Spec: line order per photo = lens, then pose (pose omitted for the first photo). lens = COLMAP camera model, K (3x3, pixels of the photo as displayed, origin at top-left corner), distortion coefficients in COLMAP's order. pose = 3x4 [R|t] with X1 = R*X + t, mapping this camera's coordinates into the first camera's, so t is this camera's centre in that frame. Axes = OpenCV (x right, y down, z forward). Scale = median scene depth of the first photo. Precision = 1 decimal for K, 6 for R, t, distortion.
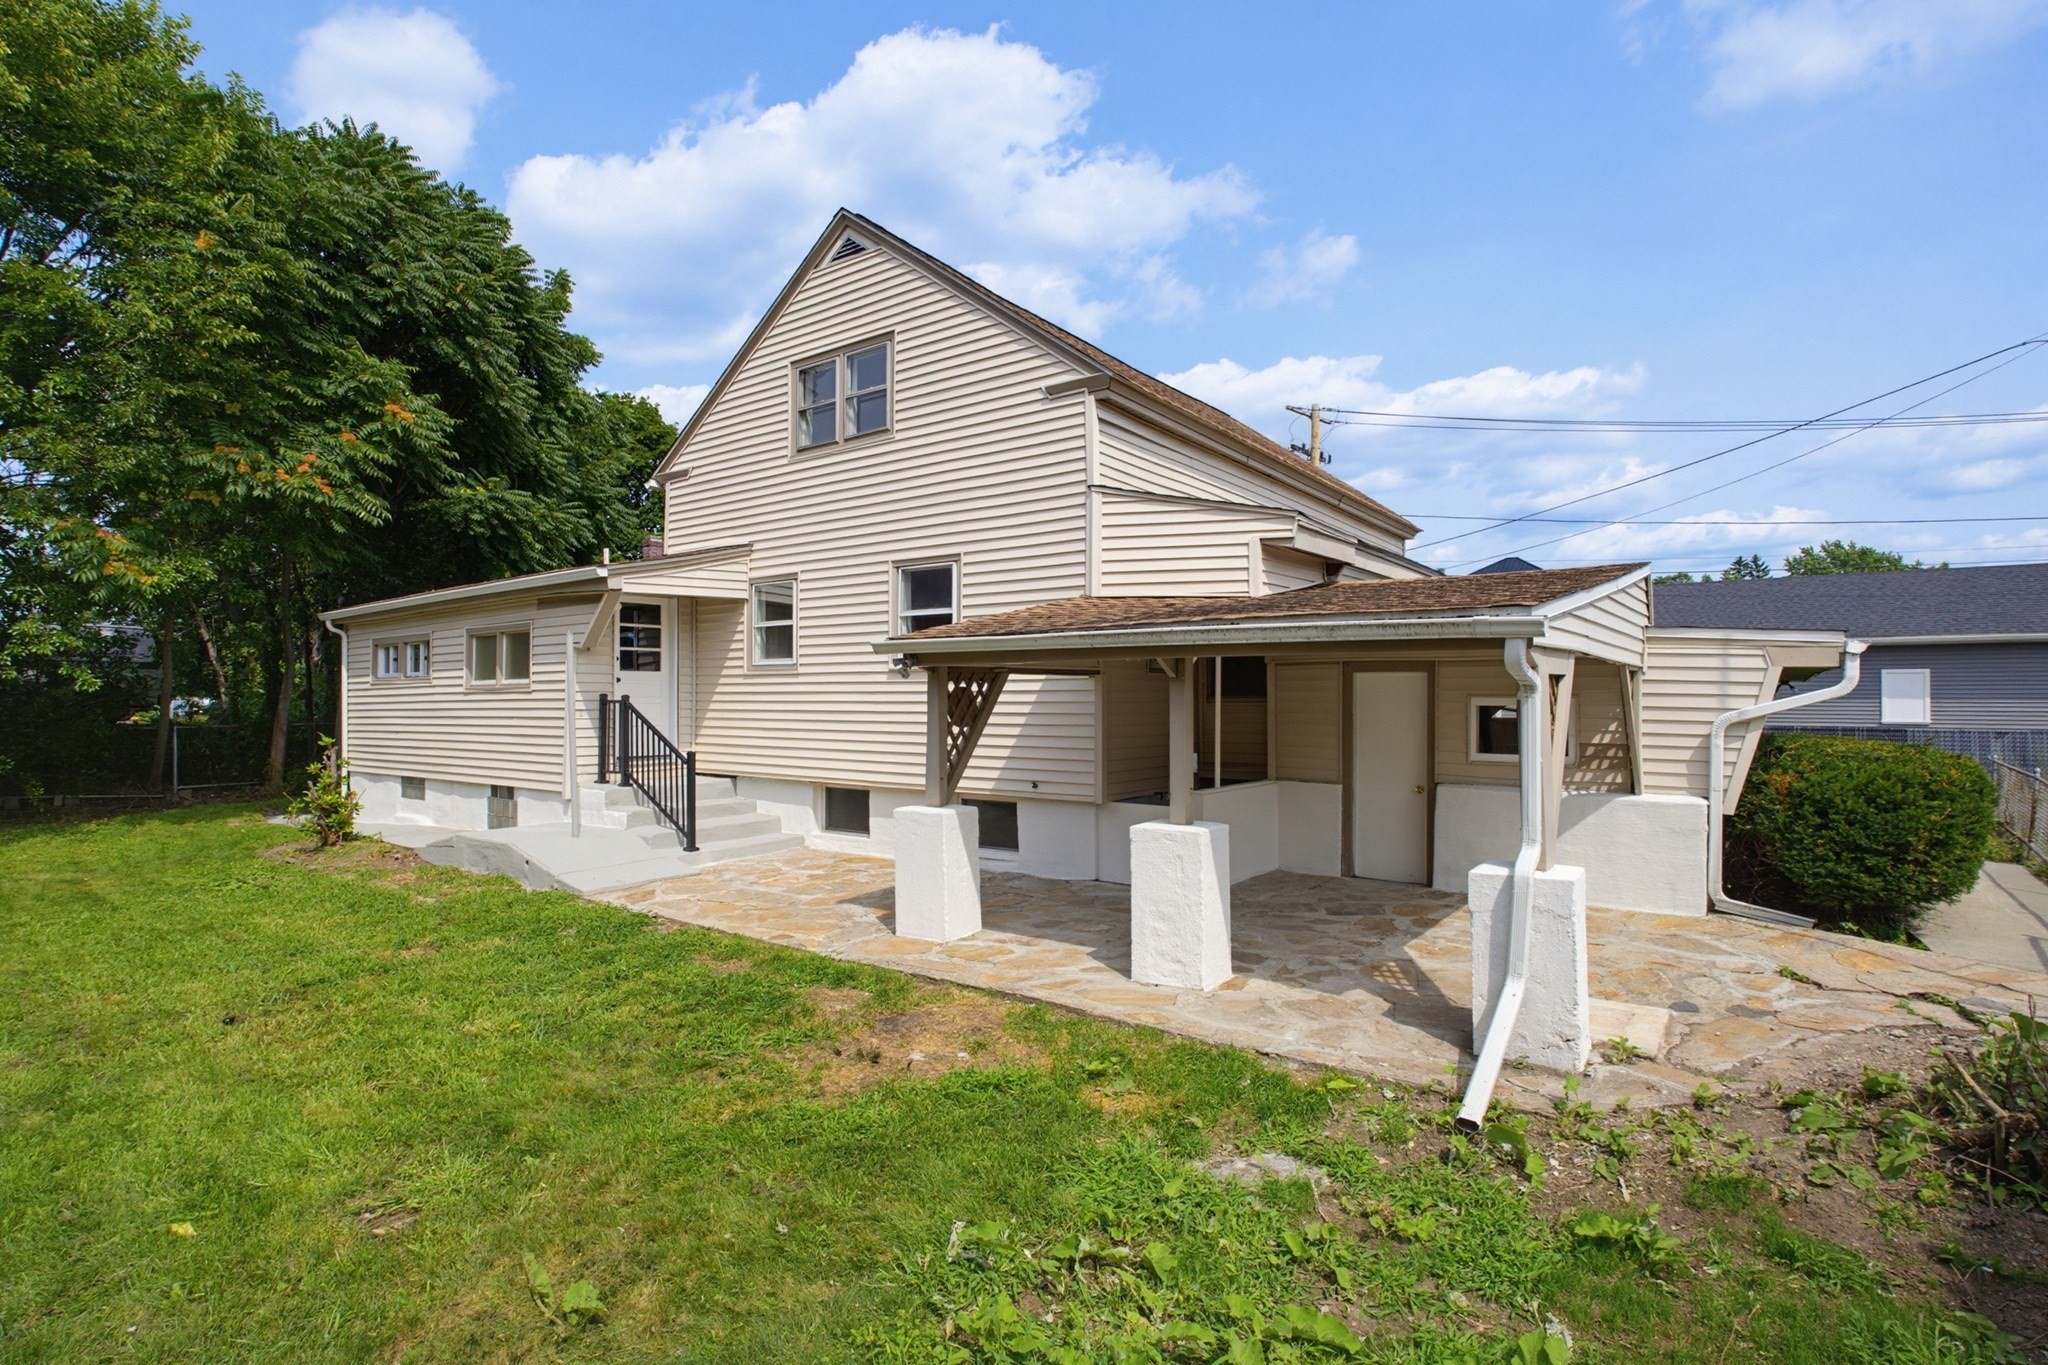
lens RADIAL K [[1017.1, 0, 1022.5], [0, 1017.1, 720.5], [0, 0, 1]] dist [-0.015266, -0.000722]
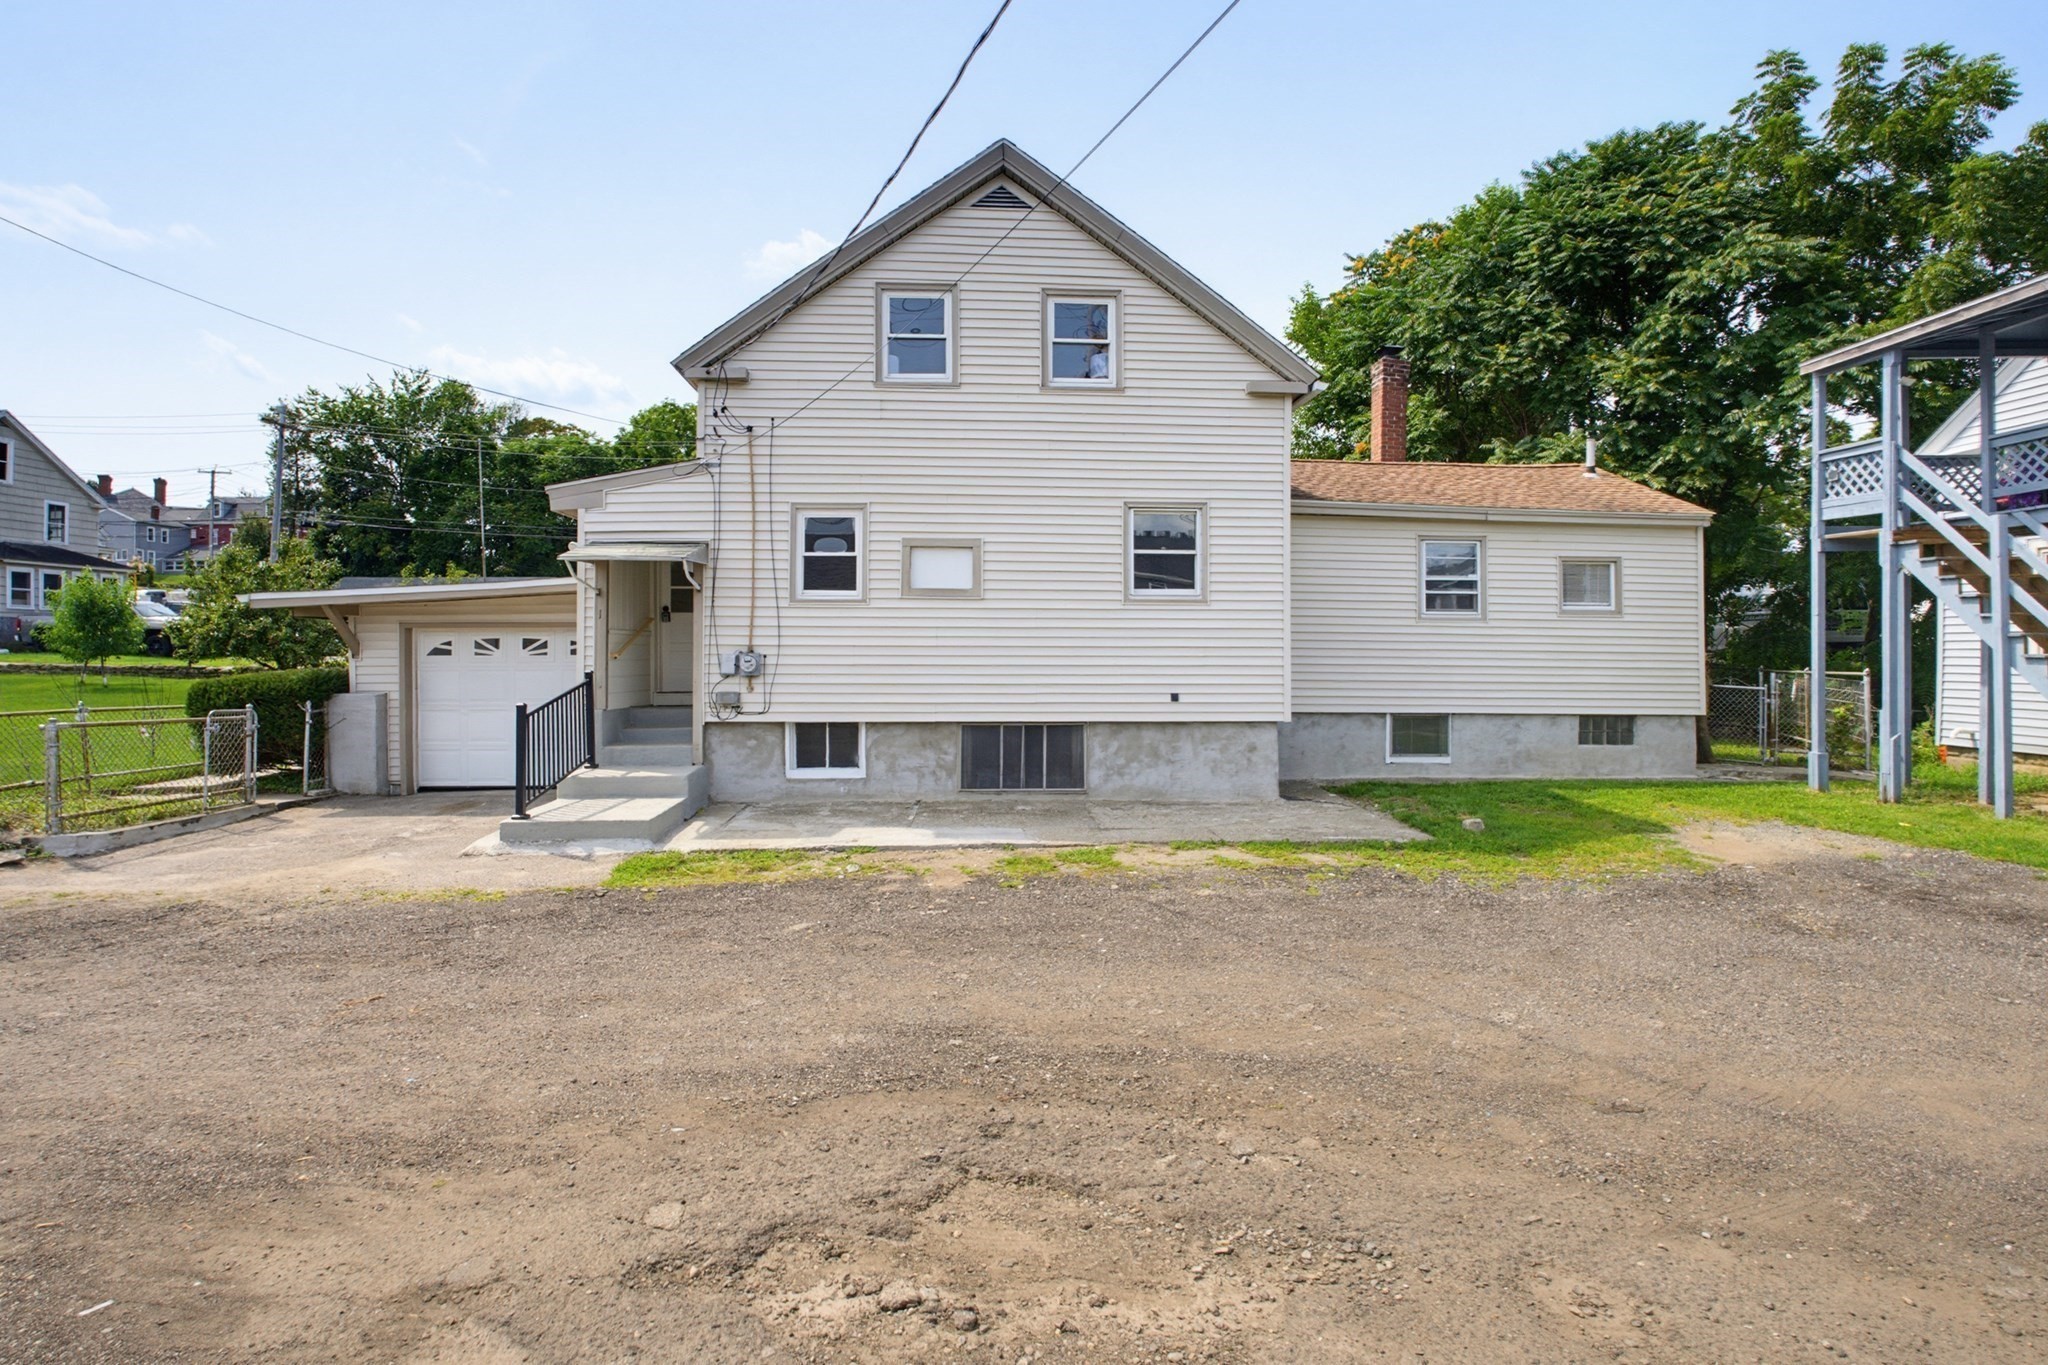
lens RADIAL K [[1017.1, 0, 1022.5], [0, 1017.1, 720.5], [0, 0, 1]] dist [-0.015266, -0.000722]
pose [[0.767712, -0.008446, 0.640740, -0.785511], [0.004985, 0.999962, 0.007208, 0.058935], [-0.640776, -0.002340, 0.767724, 0.176703]]
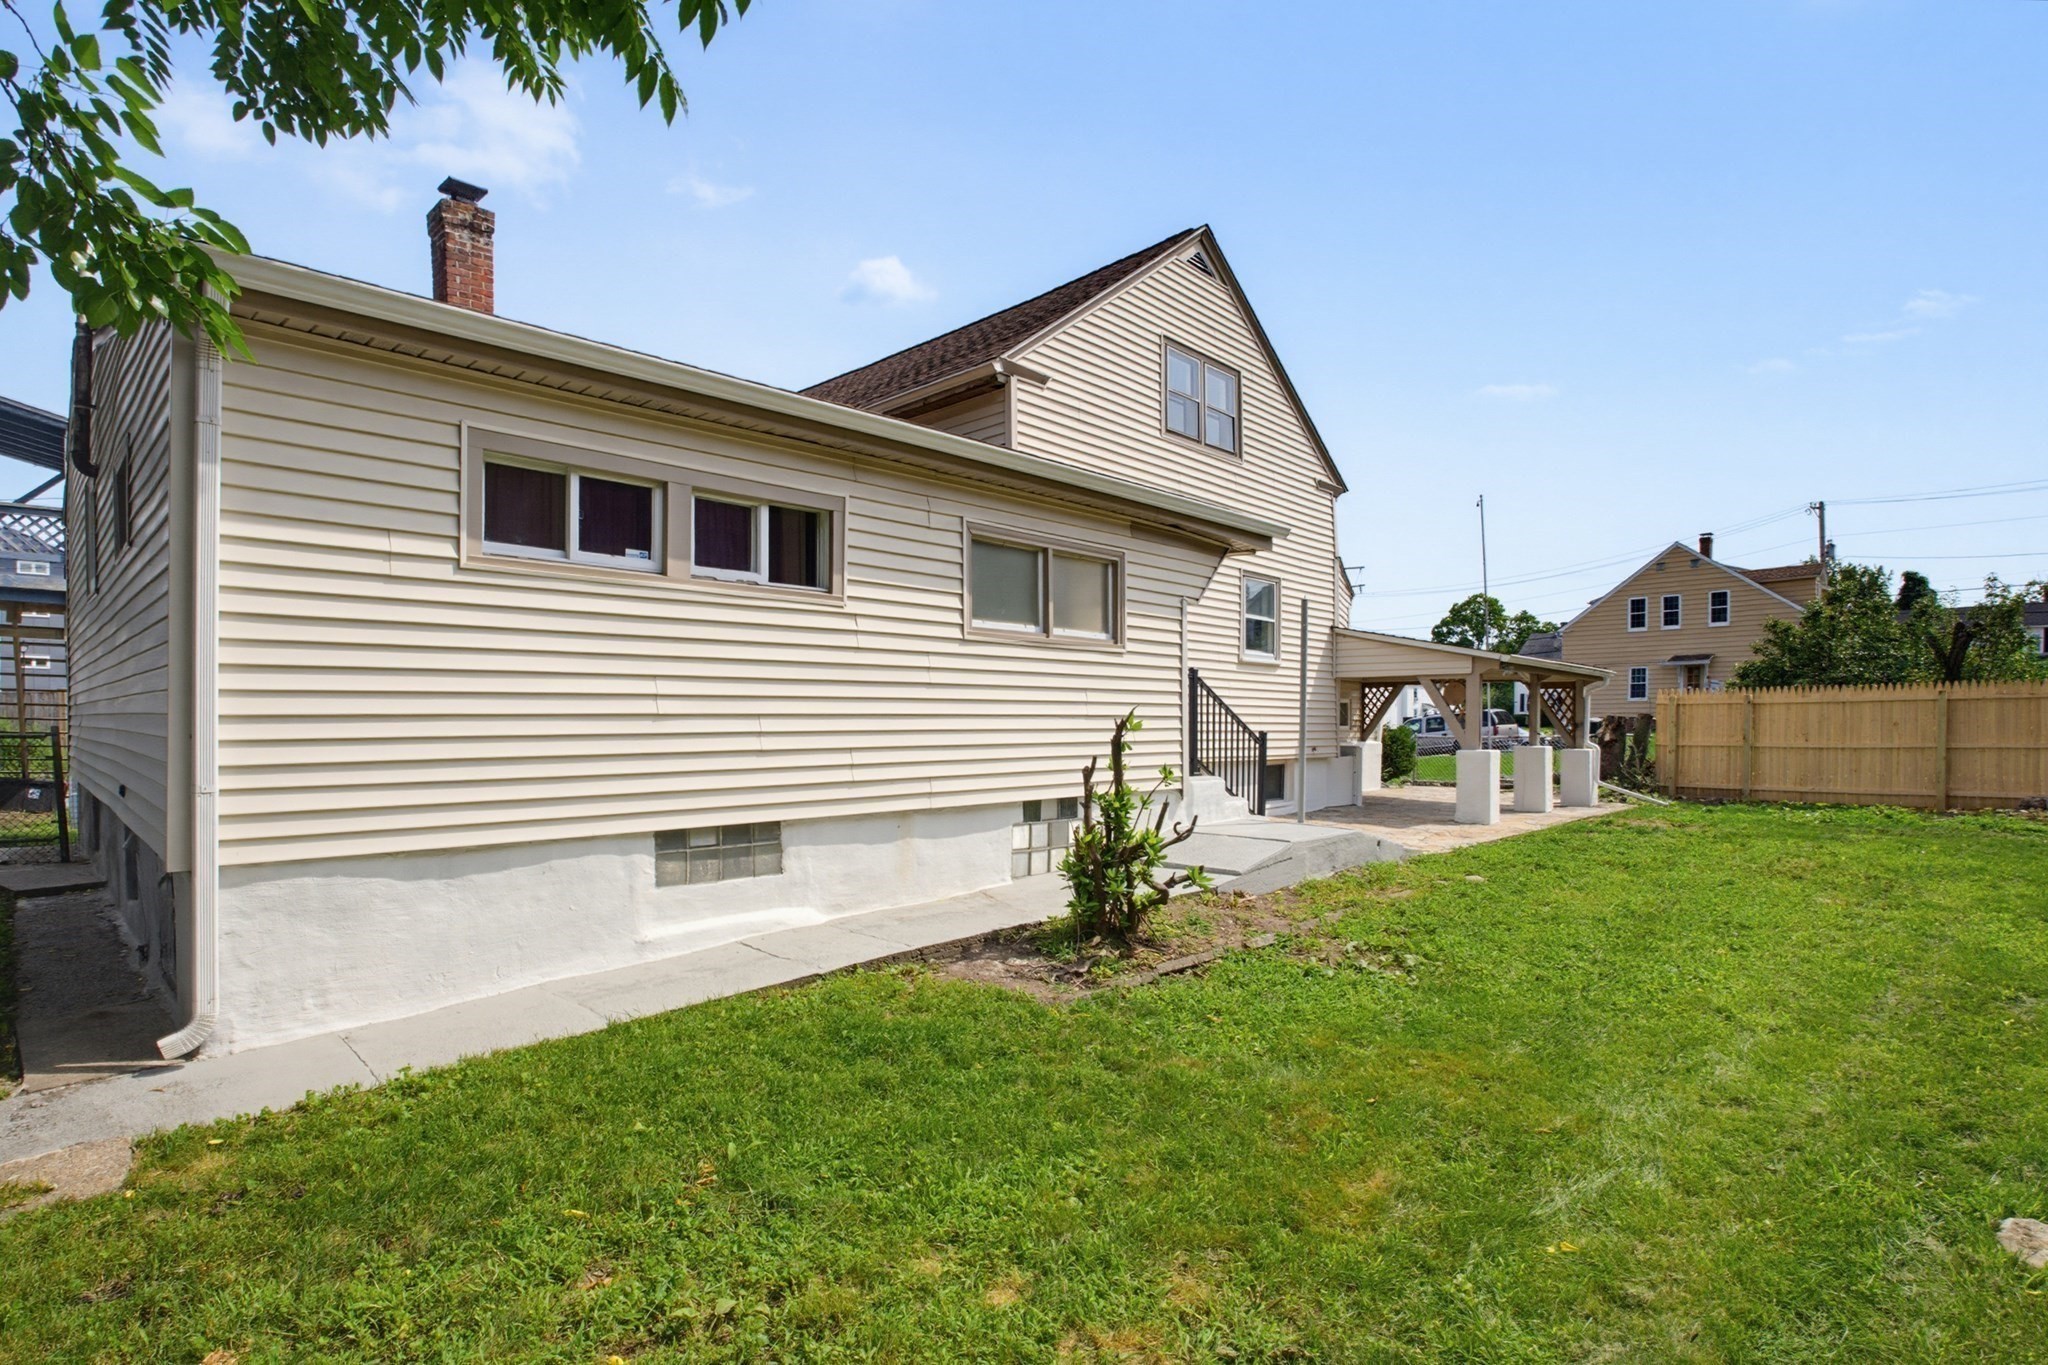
lens RADIAL K [[1017.1, 0, 1022.5], [0, 1017.1, 720.5], [0, 0, 1]] dist [-0.015266, -0.000722]
pose [[0.134705, 0.001270, 0.990885, -1.247066], [0.009597, 0.999951, -0.002586, 0.019828], [-0.990839, 0.009858, 0.134686, 1.036833]]
